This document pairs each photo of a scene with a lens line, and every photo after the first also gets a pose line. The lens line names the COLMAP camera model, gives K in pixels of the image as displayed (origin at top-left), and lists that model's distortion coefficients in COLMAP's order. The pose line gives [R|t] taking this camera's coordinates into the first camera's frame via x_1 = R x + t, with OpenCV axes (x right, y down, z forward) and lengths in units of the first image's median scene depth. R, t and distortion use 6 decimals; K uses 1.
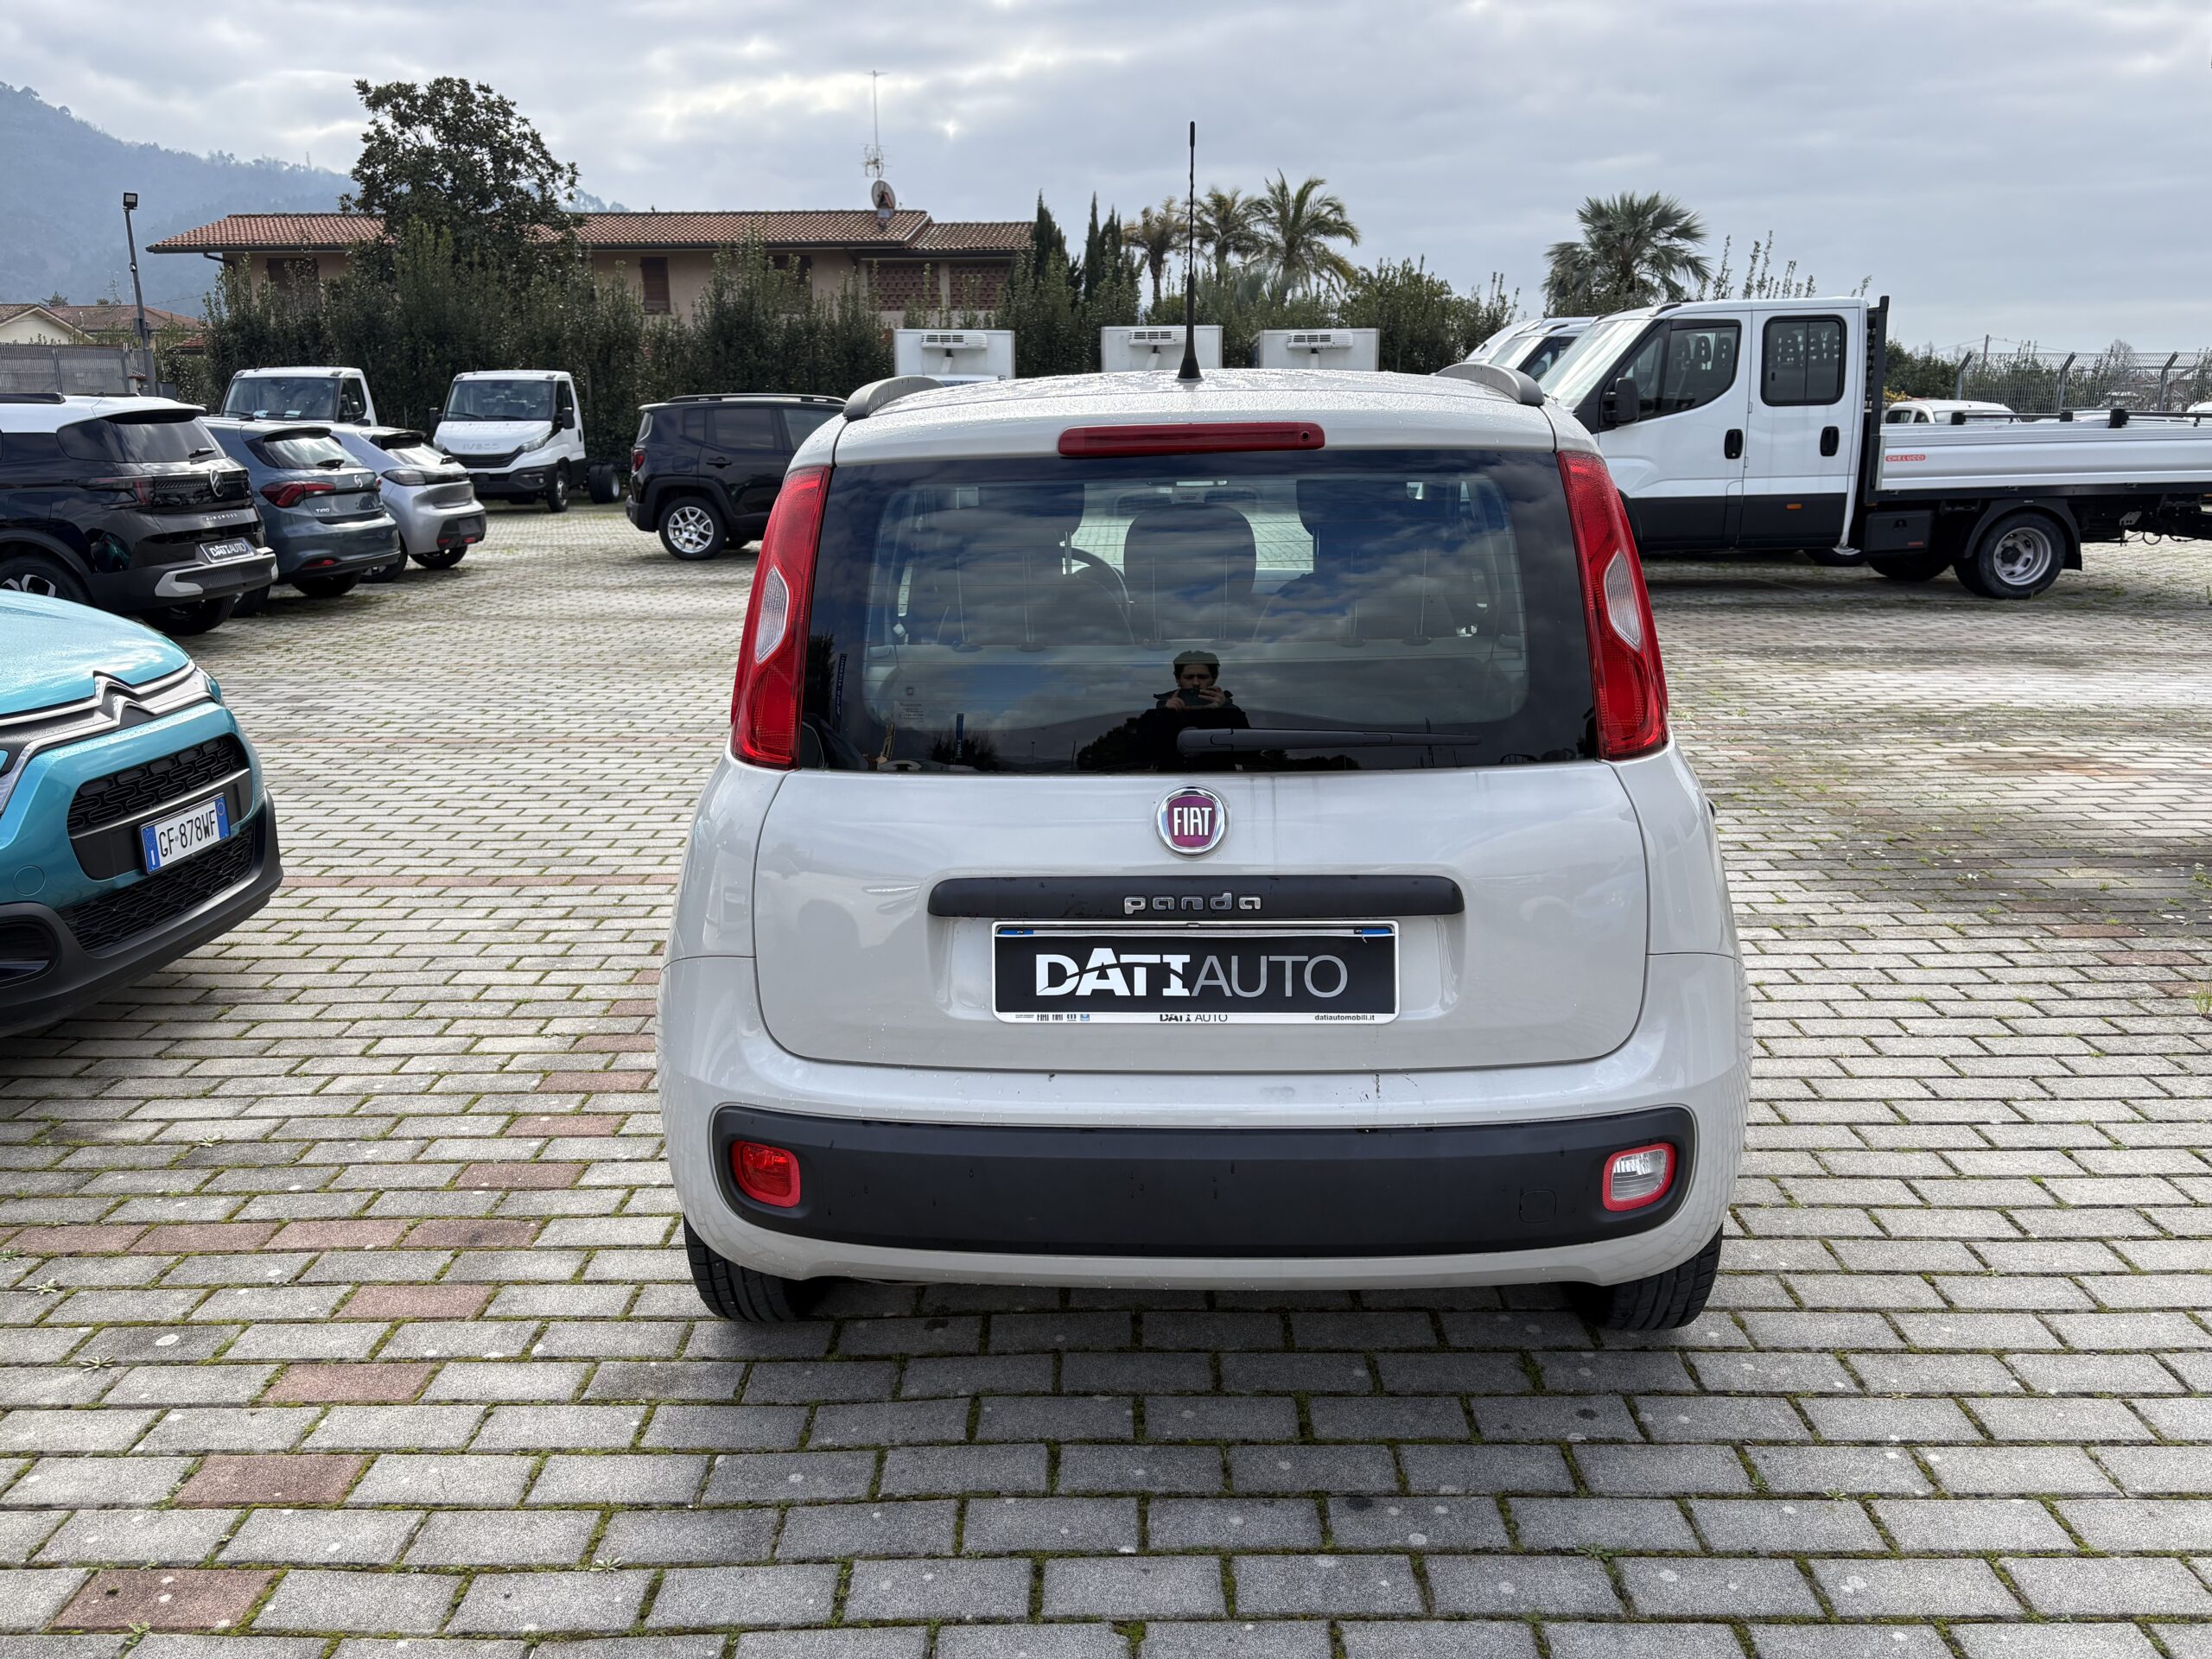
lens RADIAL K [[1676.7, 0, 1099.3], [0, 1676.7, 835.1], [0, 0, 1]] dist [0.043232, -0.036465]
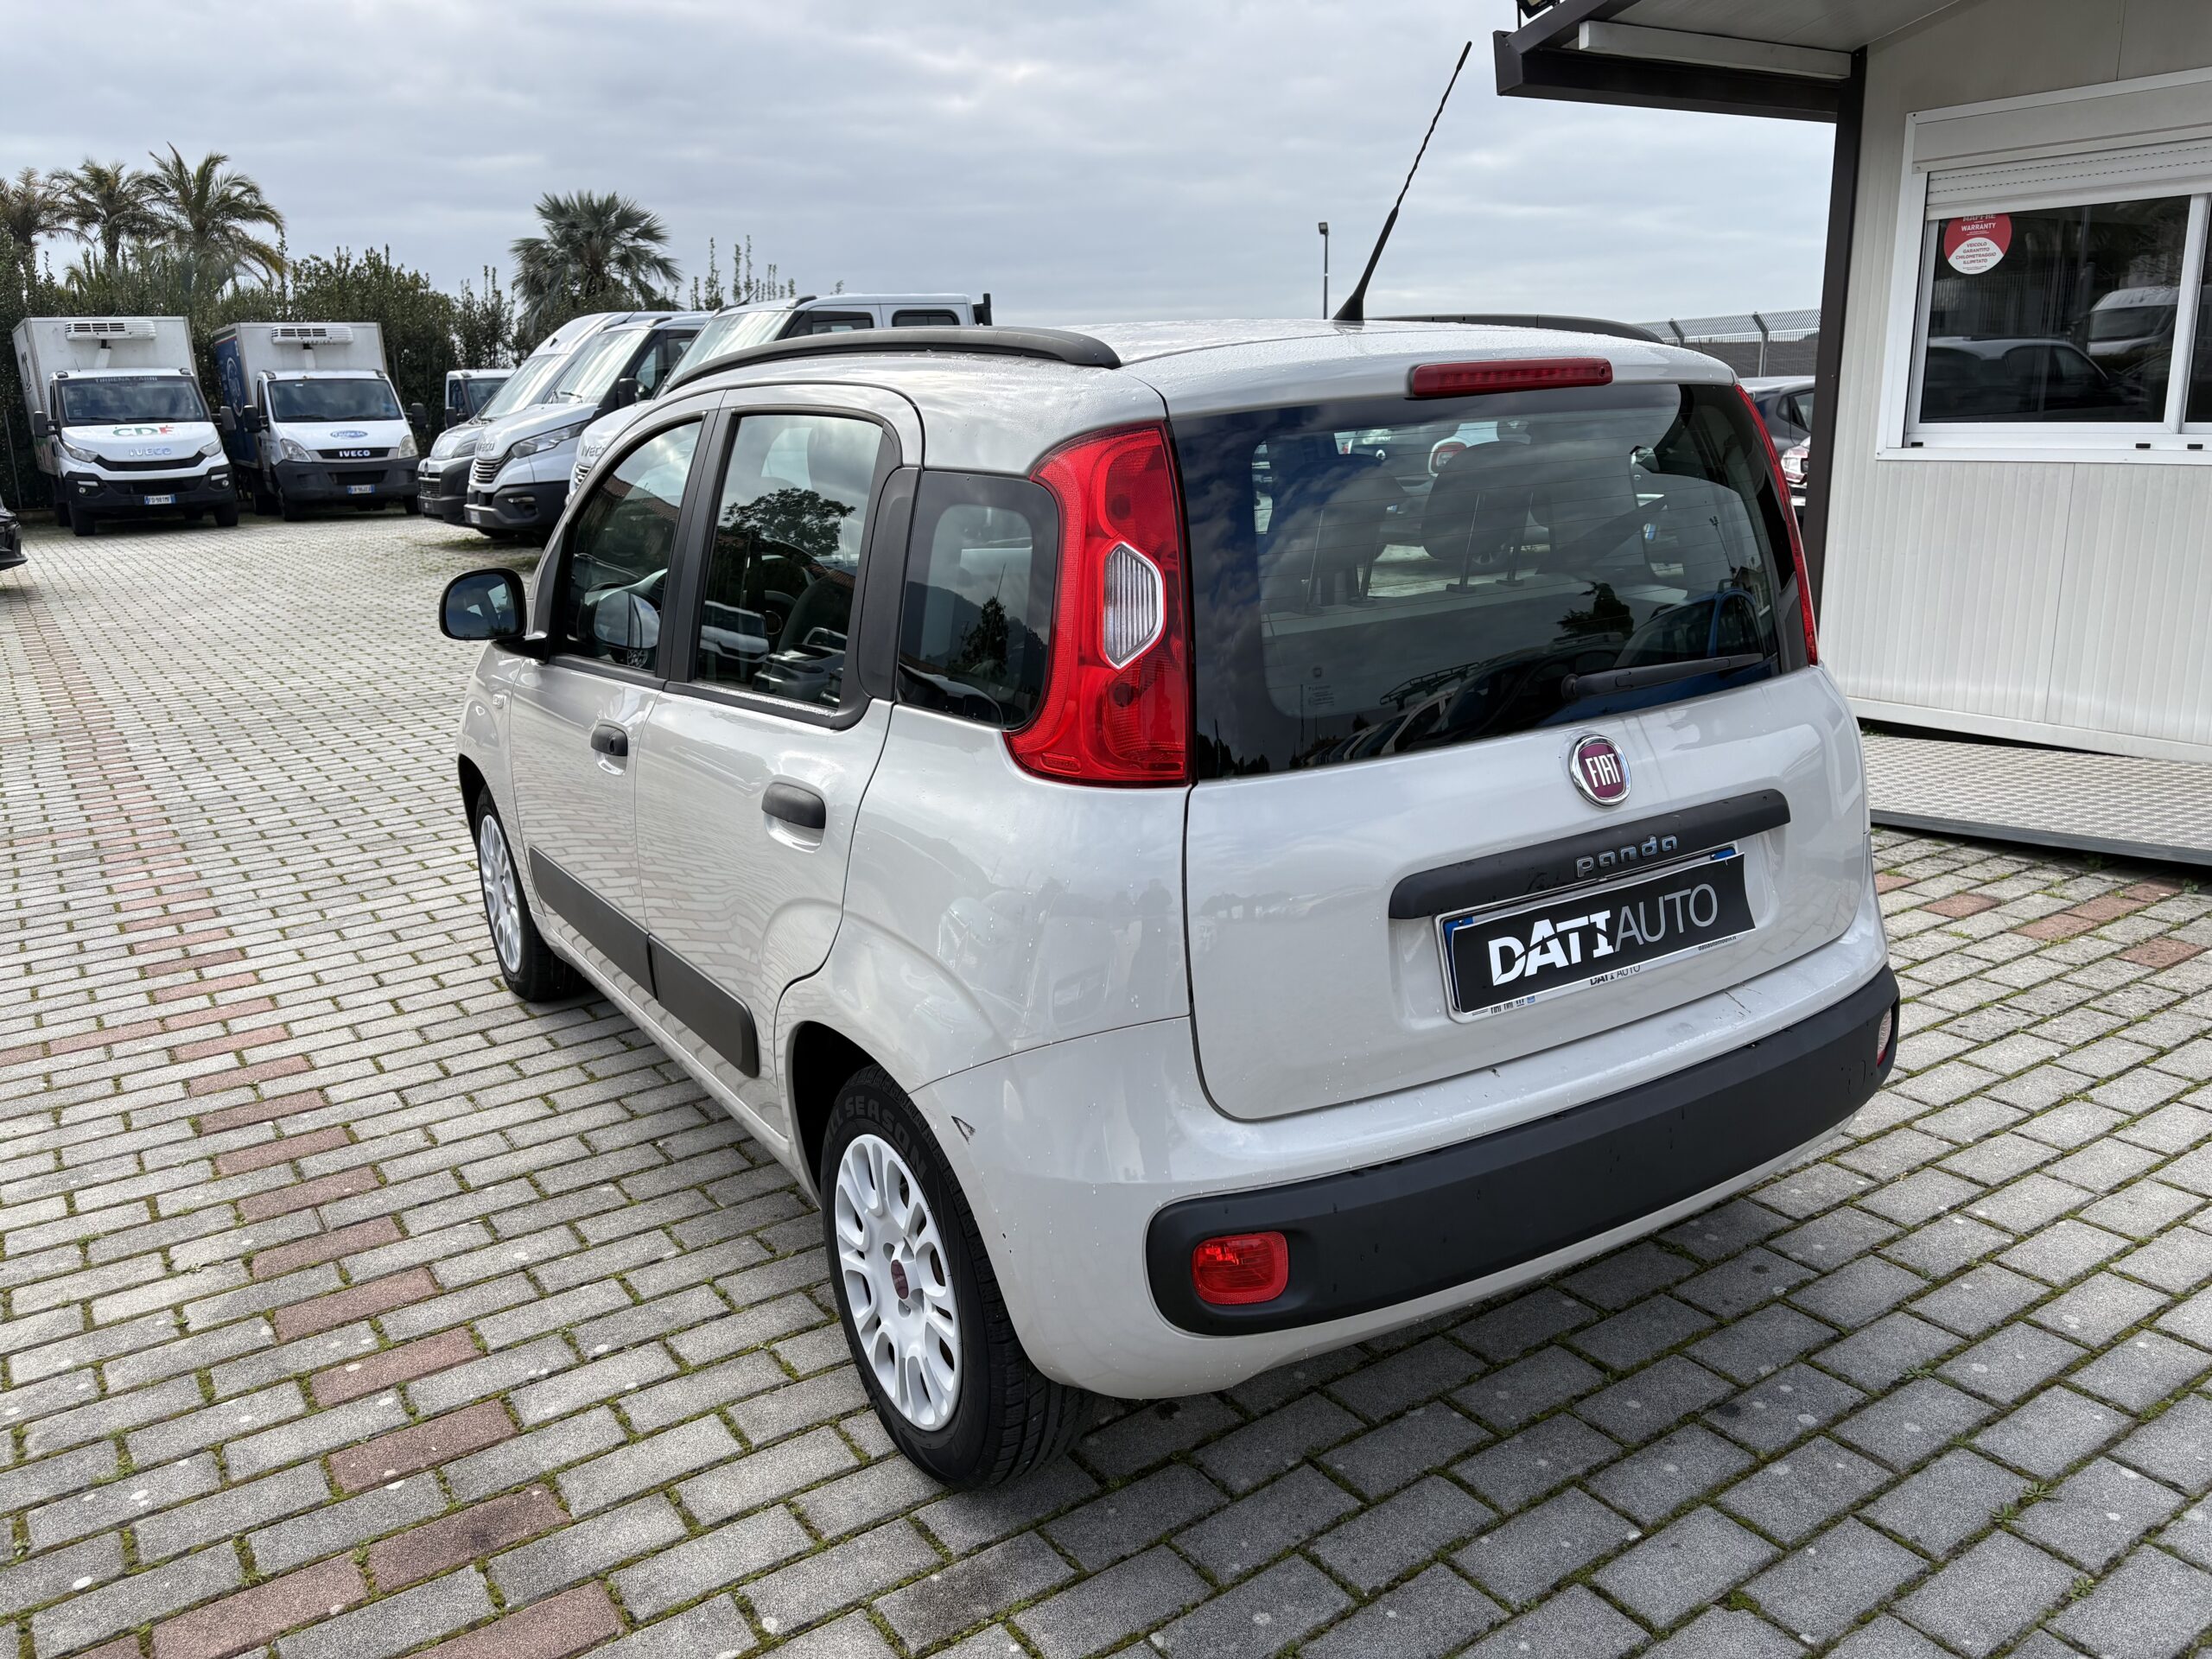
lens RADIAL K [[1676.7, 0, 1106.7], [0, 1676.7, 835.0], [0, 0, 1]] dist [0.043232, -0.036465]
pose [[0.823518, -0.161888, 0.543701, -0.467087], [0.162583, 0.985565, 0.047196, -0.042326], [-0.543493, 0.049530, 0.837951, 0.229589]]
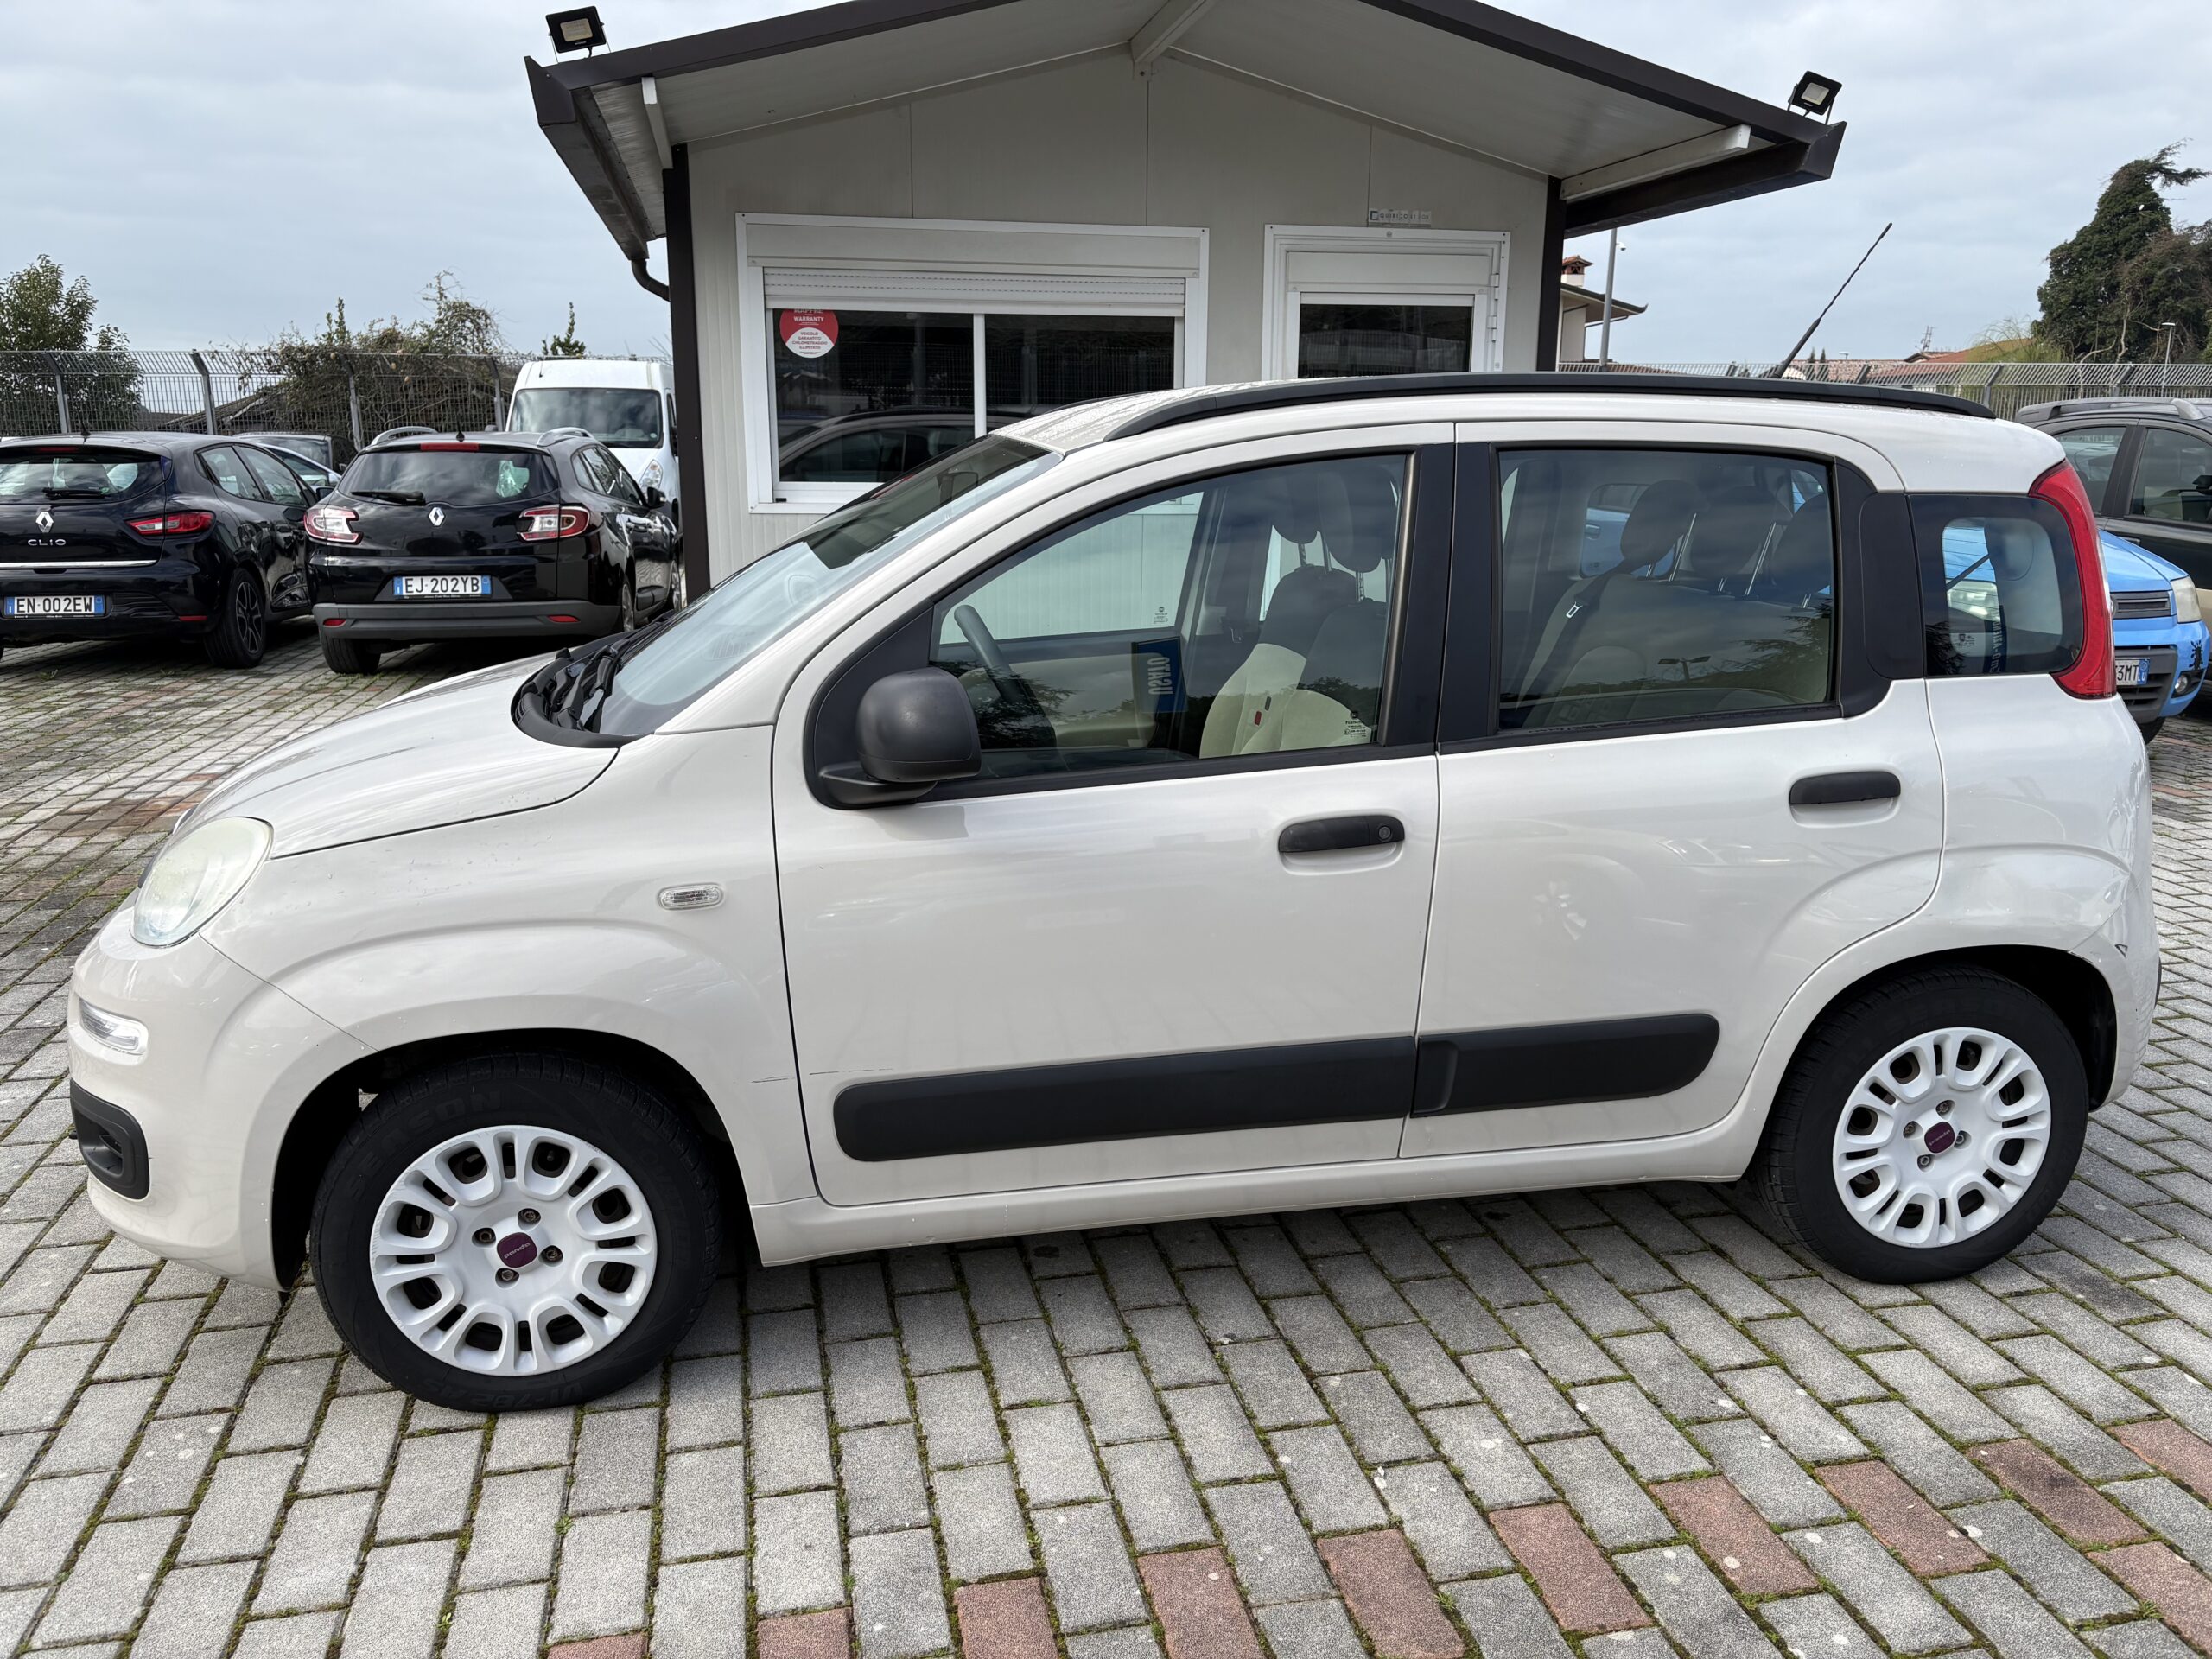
lens RADIAL K [[1676.7, 0, 1110.1], [0, 1676.7, 833.1], [0, 0, 1]] dist [0.043232, -0.036465]
pose [[-0.221800, -0.222397, 0.949392, -0.890239], [0.239051, 0.931529, 0.274060, -0.331602], [-0.945336, 0.287739, -0.153449, 1.365409]]
